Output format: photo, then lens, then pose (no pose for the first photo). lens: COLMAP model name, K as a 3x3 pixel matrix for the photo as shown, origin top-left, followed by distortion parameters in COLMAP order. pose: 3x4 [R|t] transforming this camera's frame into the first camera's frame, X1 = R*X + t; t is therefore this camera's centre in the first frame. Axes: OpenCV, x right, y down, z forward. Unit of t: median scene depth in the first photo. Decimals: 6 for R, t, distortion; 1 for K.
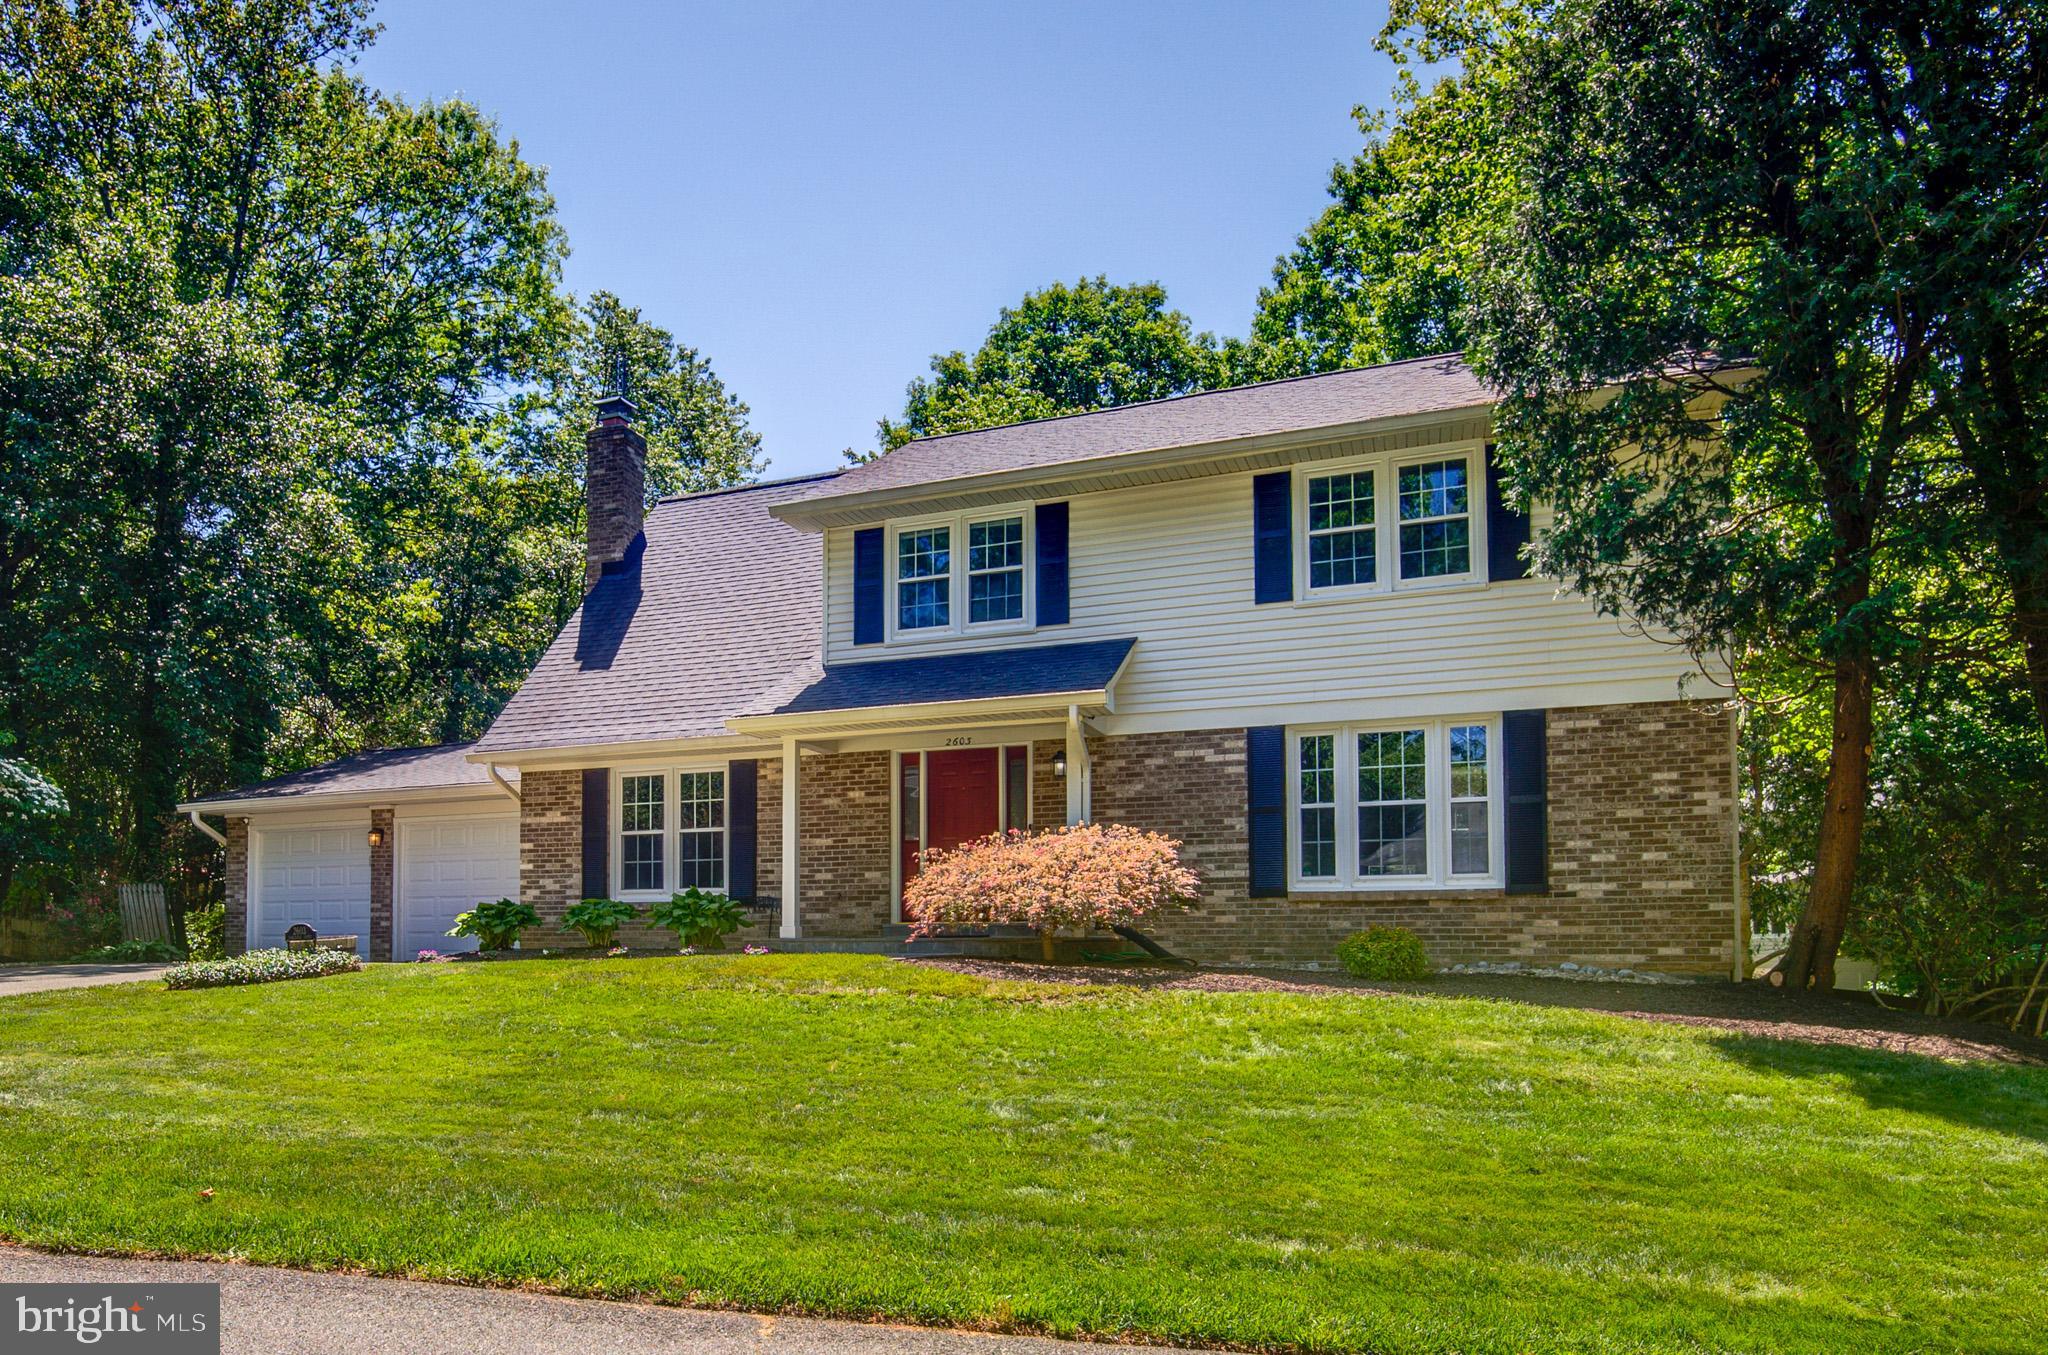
lens RADIAL K [[1095.1, 0, 1016.9], [0, 1095.1, 686.8], [0, 0, 1]] dist [-0.013178, -0.000140]
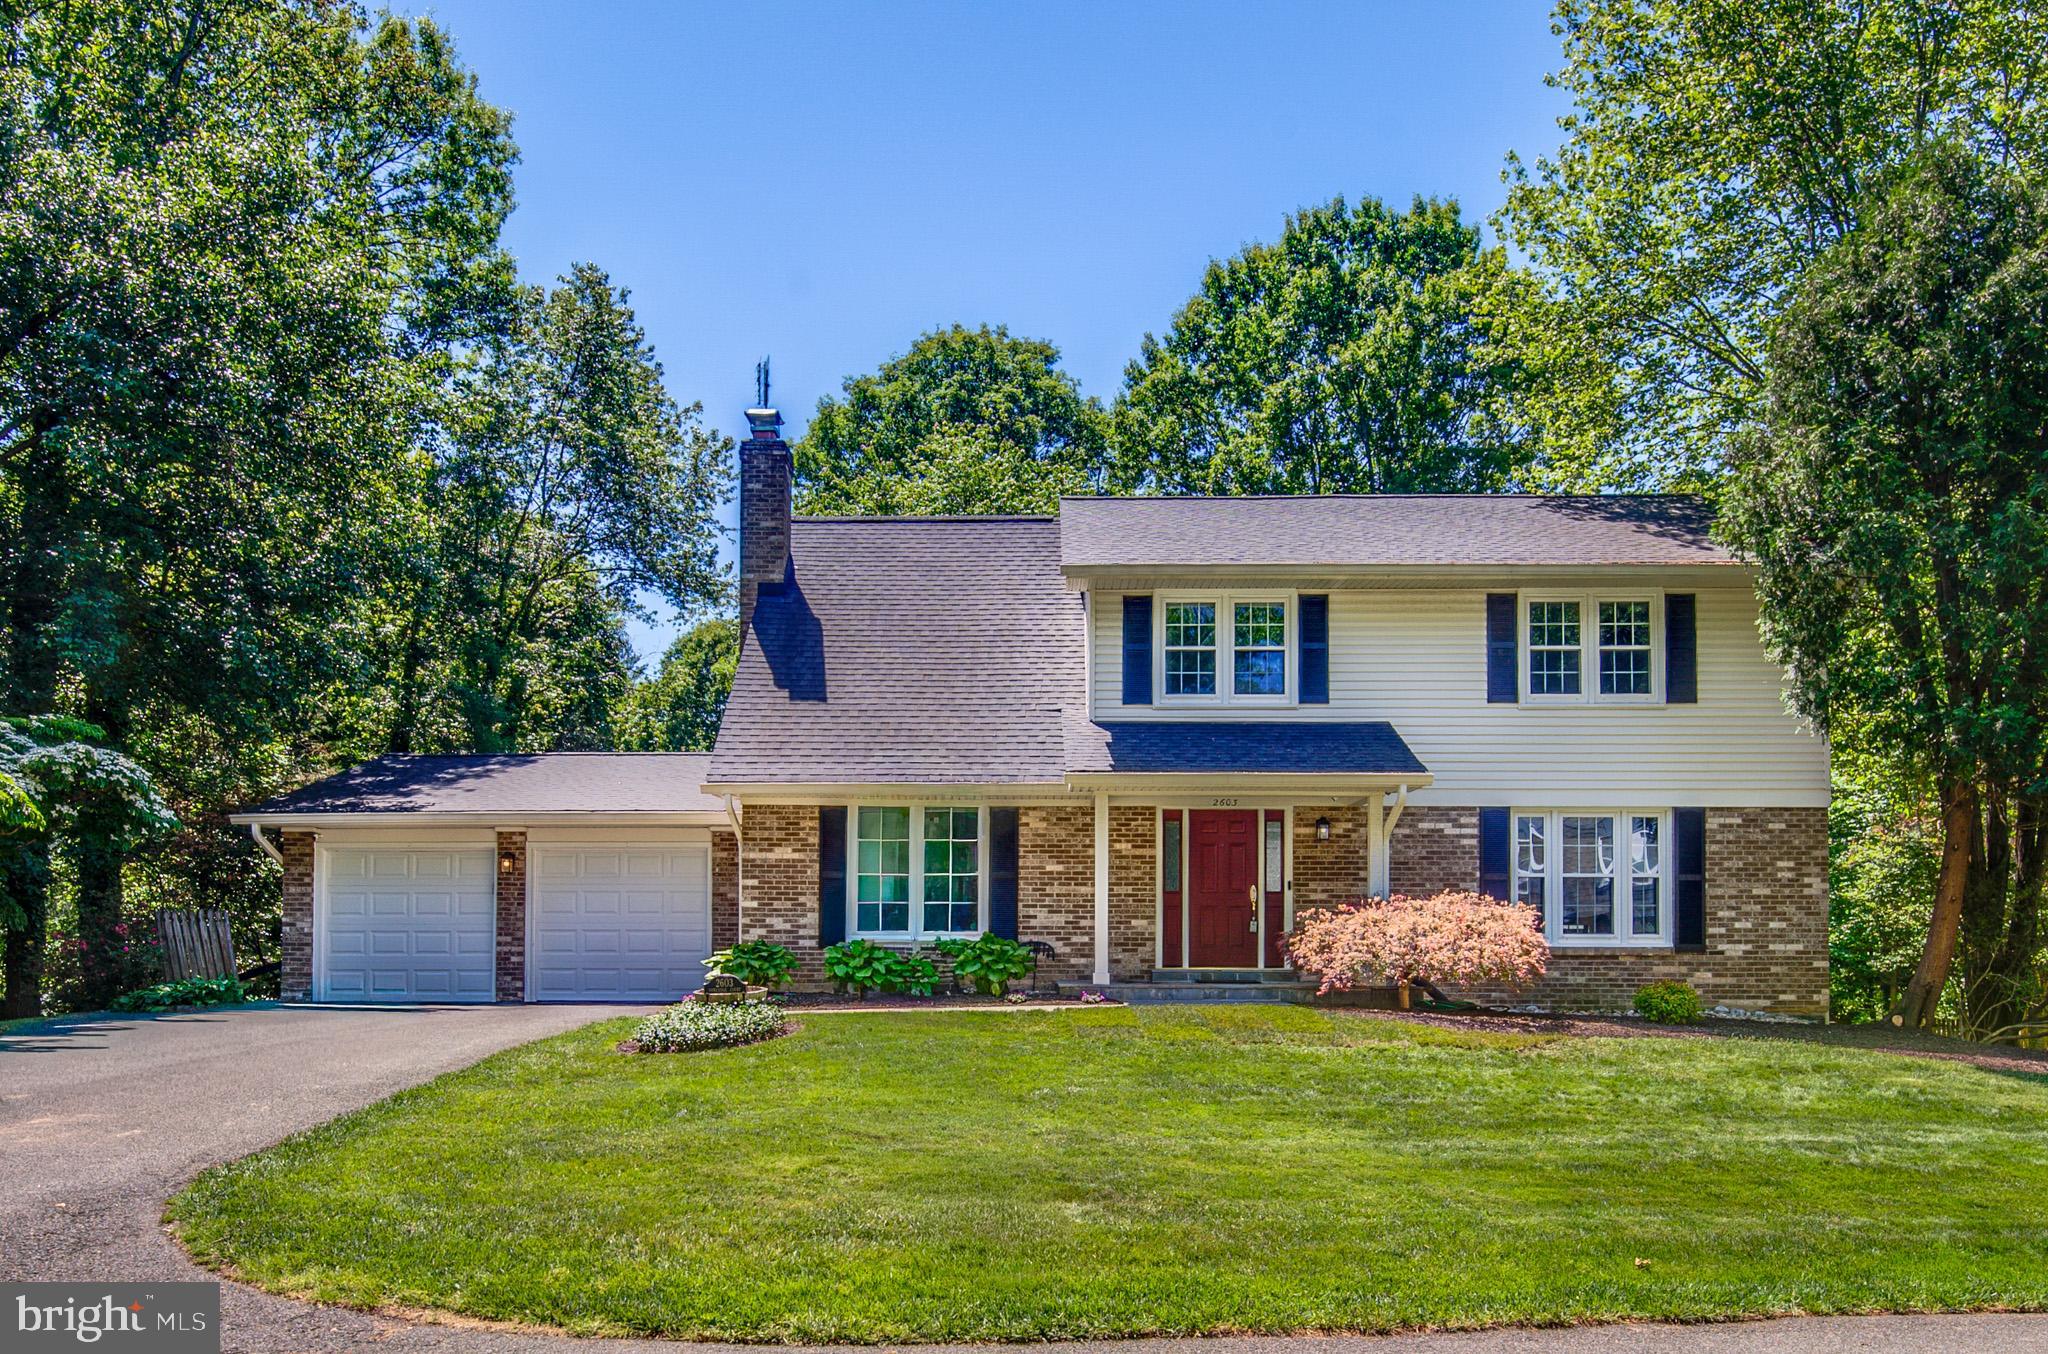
lens RADIAL K [[1095.1, 0, 929.2], [0, 1095.1, 704.6], [0, 0, 1]] dist [-0.013178, -0.000140]
pose [[0.951262, 0.075892, 0.298900, -0.671759], [-0.079084, 0.996867, -0.001420, -0.022650], [-0.298071, -0.022288, 0.954283, 0.050216]]
